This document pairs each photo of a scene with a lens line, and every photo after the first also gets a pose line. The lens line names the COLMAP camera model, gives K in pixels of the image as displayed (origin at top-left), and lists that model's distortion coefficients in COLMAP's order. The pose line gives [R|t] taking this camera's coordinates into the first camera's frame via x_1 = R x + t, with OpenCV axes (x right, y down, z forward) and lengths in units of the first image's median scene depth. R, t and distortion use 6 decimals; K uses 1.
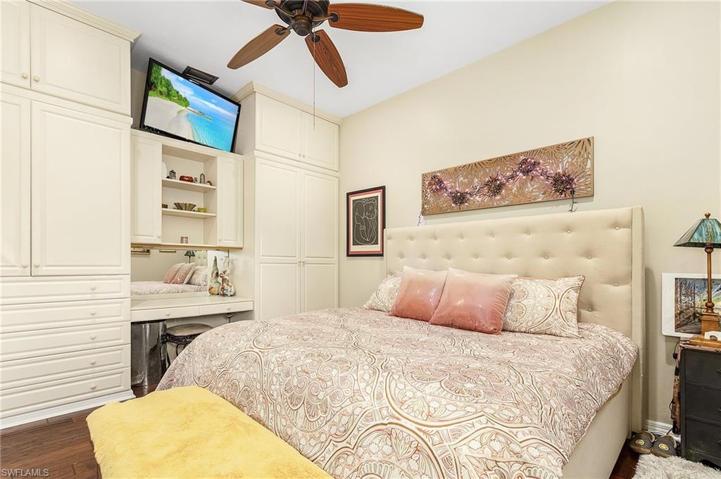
lens RADIAL K [[343.5, 0, 347.2], [0, 343.5, 270.5], [0, 0, 1]] dist [0.002786, 0.000443]
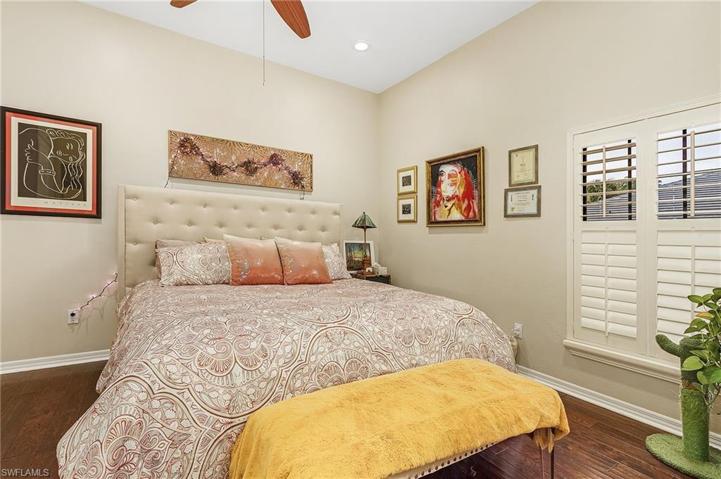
lens RADIAL K [[343.5, 0, 360.2], [0, 343.5, 237.1], [0, 0, 1]] dist [0.002786, 0.000443]
pose [[0.206854, 0.002811, 0.978368, -0.697636], [-0.010515, 0.999945, -0.000650, -0.008610], [-0.978315, -0.010153, 0.206872, 0.408358]]
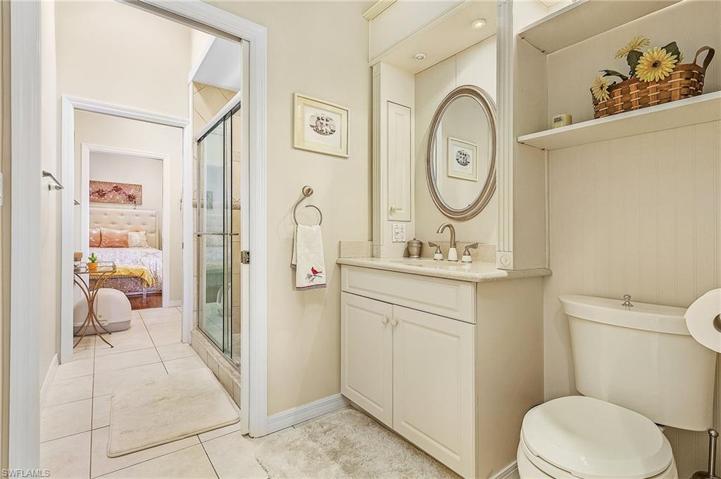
lens RADIAL K [[343.5, 0, 361.3], [0, 343.5, 234.7], [0, 0, 1]] dist [0.002786, 0.000443]
pose [[0.141924, 0.001576, 0.989876, -1.762930], [-0.003817, 0.999992, -0.001045, 0.036821], [-0.989870, -0.003630, 0.141928, -1.173462]]
